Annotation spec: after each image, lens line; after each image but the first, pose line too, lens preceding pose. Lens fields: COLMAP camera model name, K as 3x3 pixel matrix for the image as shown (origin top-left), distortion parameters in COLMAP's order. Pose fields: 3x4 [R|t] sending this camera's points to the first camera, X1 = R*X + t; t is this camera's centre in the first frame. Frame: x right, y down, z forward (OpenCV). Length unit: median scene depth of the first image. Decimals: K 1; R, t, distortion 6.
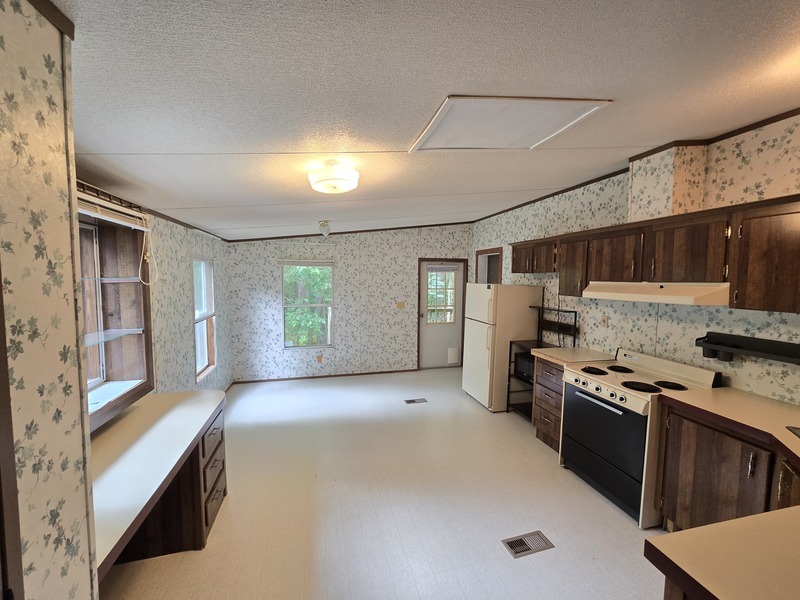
lens RADIAL K [[329.9, 0, 401.3], [0, 329.9, 301.3], [0, 0, 1]] dist [-0.003301, 0.000205]
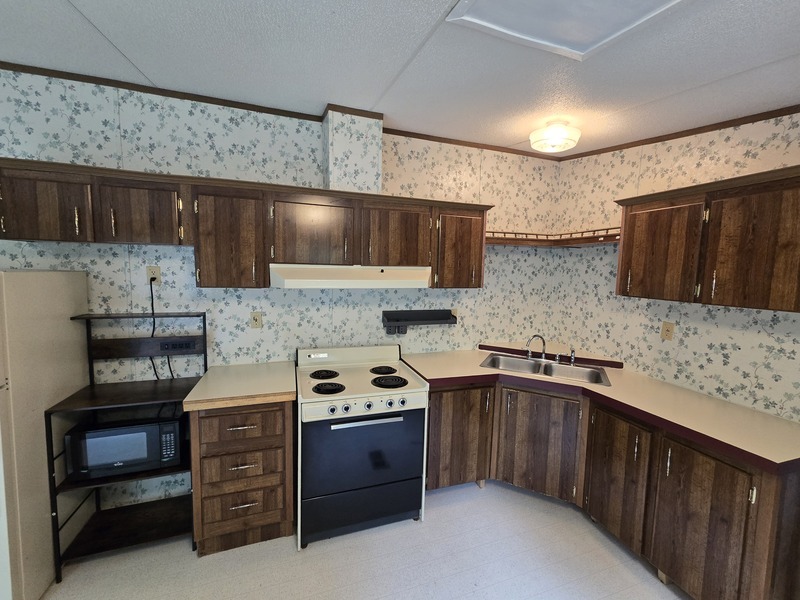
lens RADIAL K [[329.9, 0, 404.7], [0, 329.9, 299.7], [0, 0, 1]] dist [-0.003301, 0.000205]
pose [[-0.088430, -0.108848, 0.990117, -0.133285], [0.046230, 0.992492, 0.113238, -0.058238], [-0.995009, 0.055787, -0.082734, 0.899122]]
